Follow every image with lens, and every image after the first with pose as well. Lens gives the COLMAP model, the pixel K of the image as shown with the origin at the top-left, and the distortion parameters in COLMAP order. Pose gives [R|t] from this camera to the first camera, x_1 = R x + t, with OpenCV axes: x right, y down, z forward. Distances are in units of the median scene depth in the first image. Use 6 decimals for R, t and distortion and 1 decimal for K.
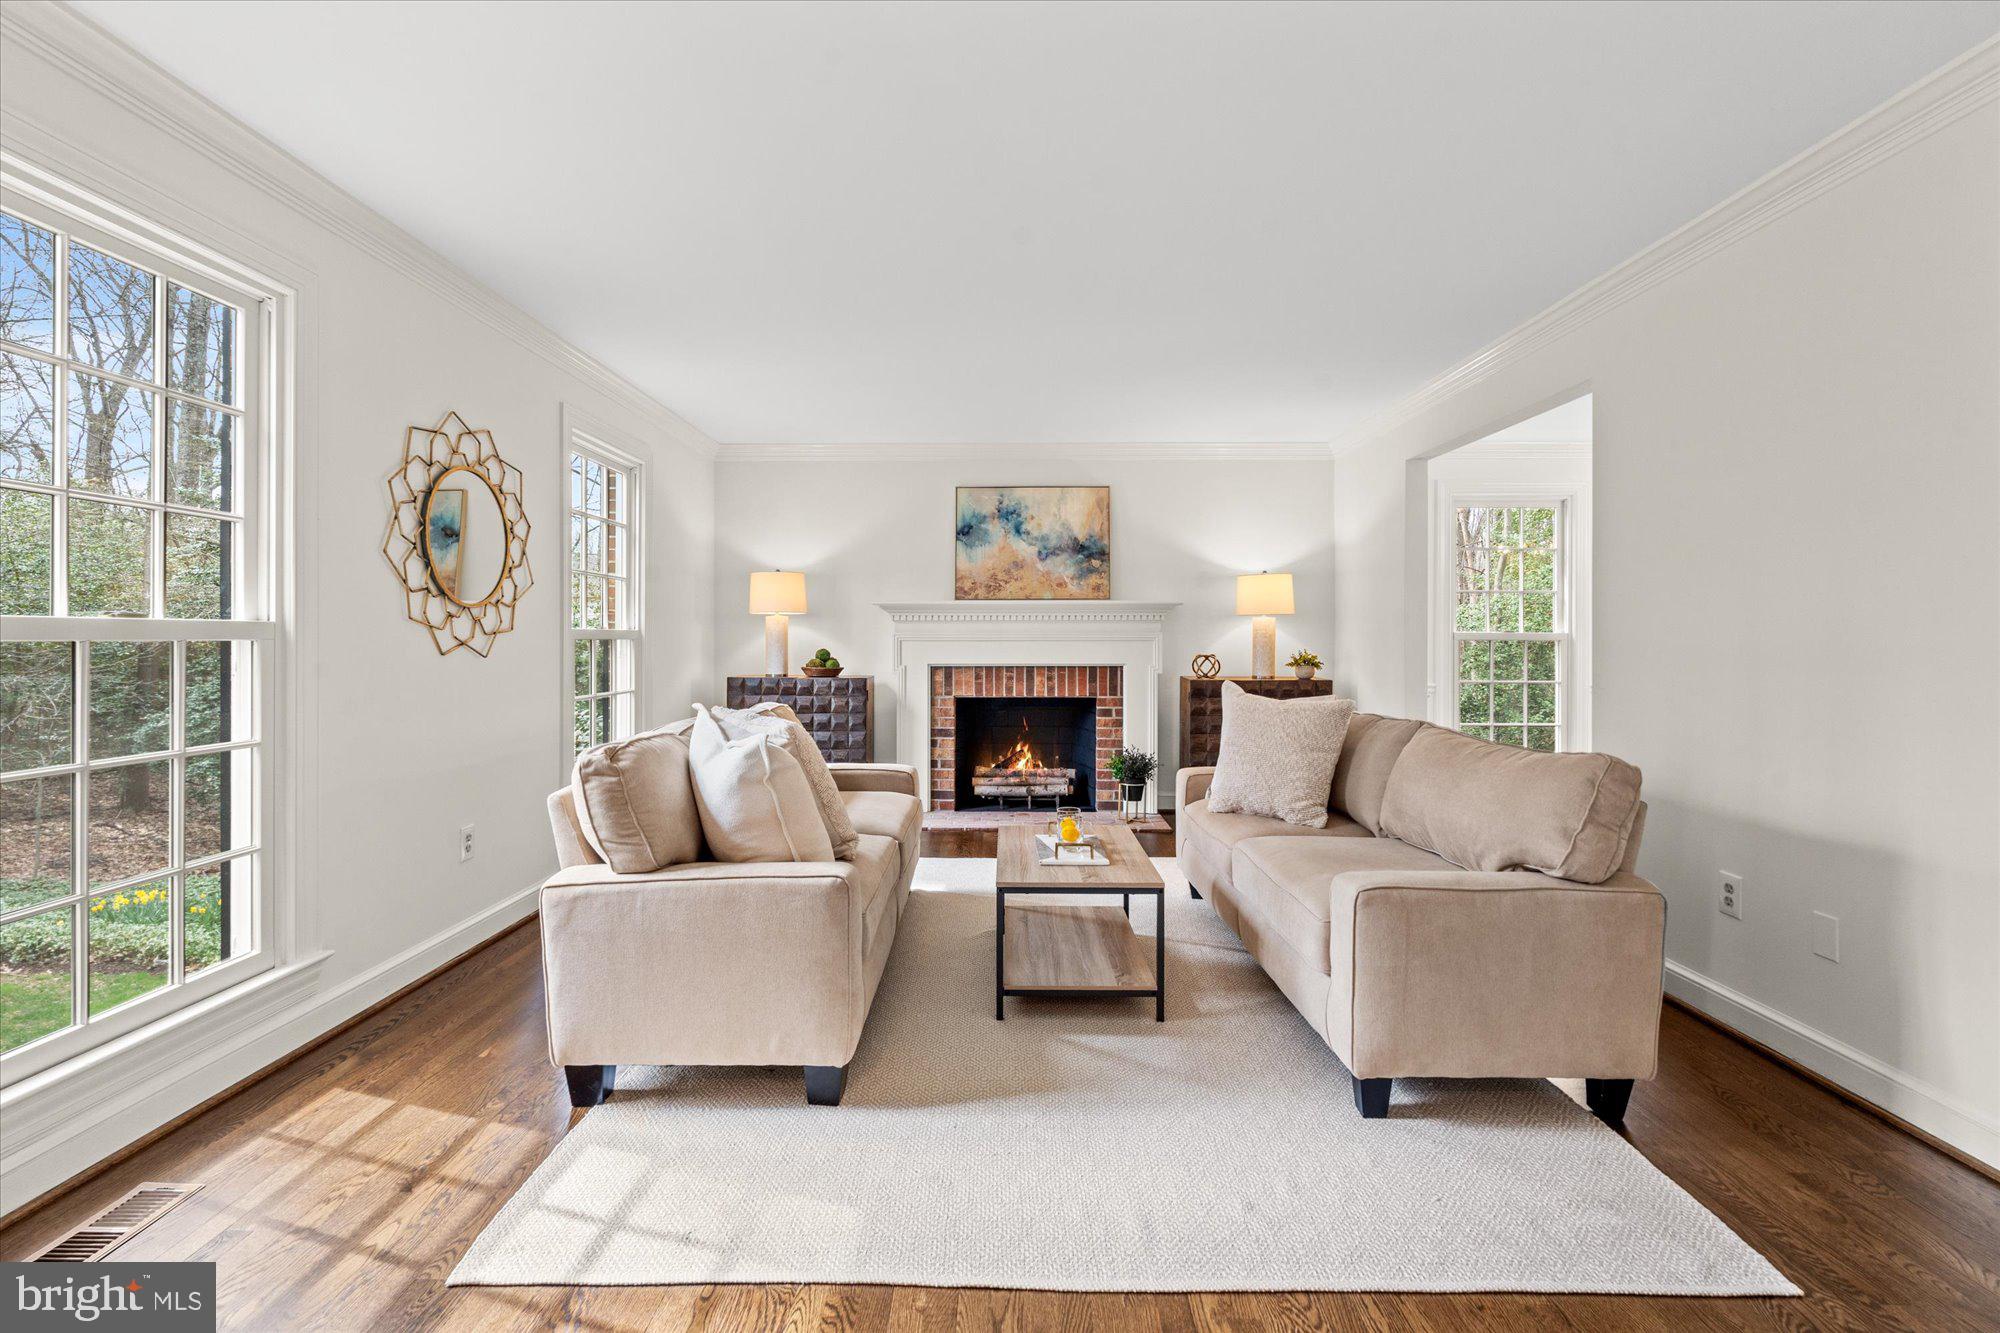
lens RADIAL K [[890.3, 0, 988.1], [0, 890.3, 654.9], [0, 0, 1]] dist [-0.003801, -0.001260]
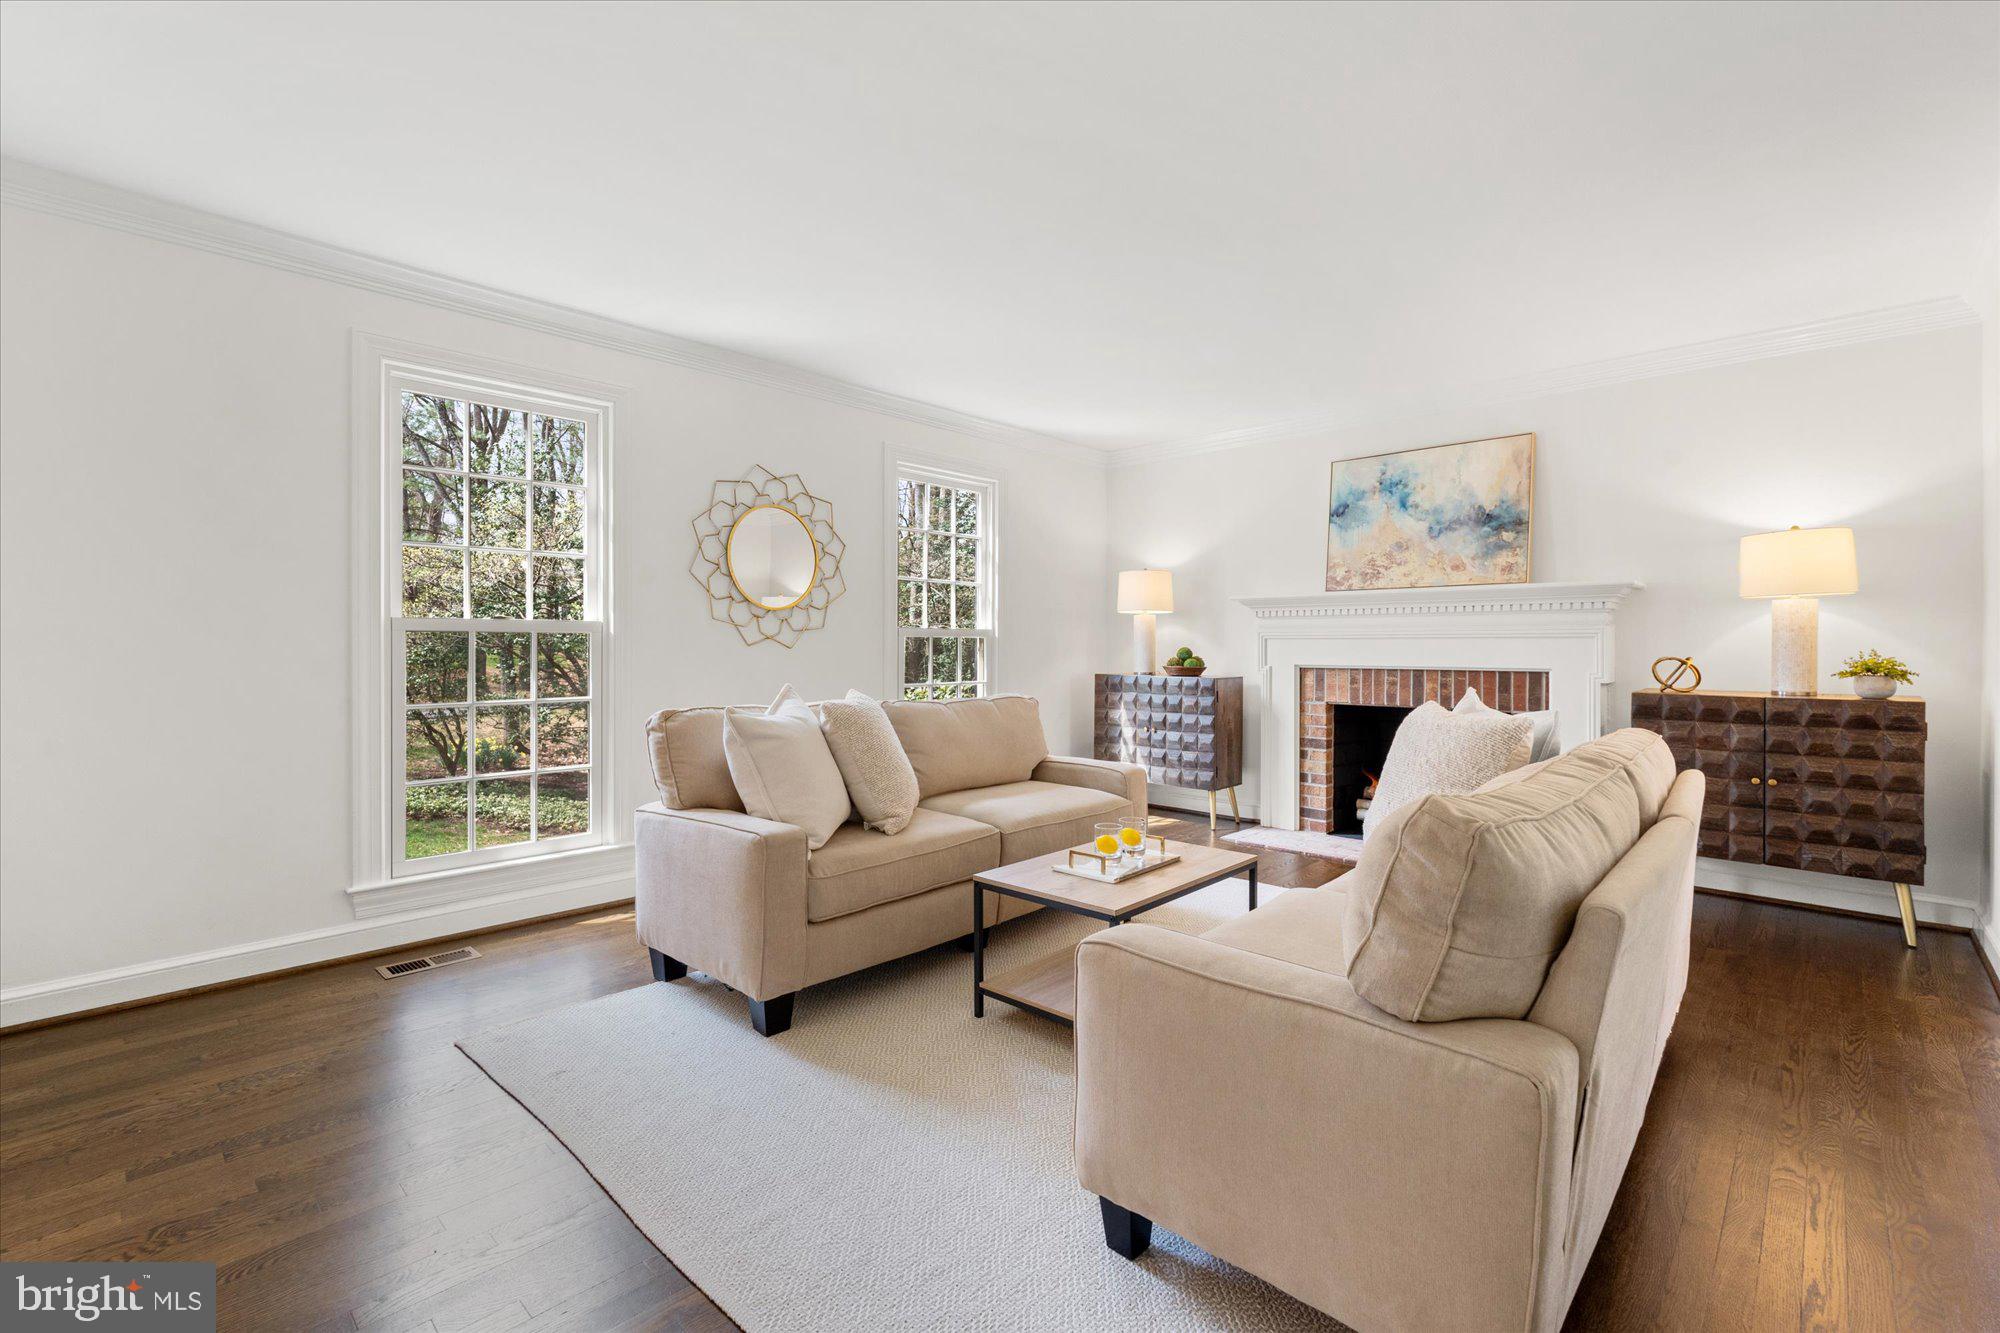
lens RADIAL K [[890.3, 0, 987.5], [0, 890.3, 663.9], [0, 0, 1]] dist [-0.003801, -0.001260]
pose [[0.734593, 0.015286, -0.678336, 0.311593], [-0.013429, 0.999878, 0.007990, 0.006474], [0.678376, 0.003240, 0.734708, 0.135196]]
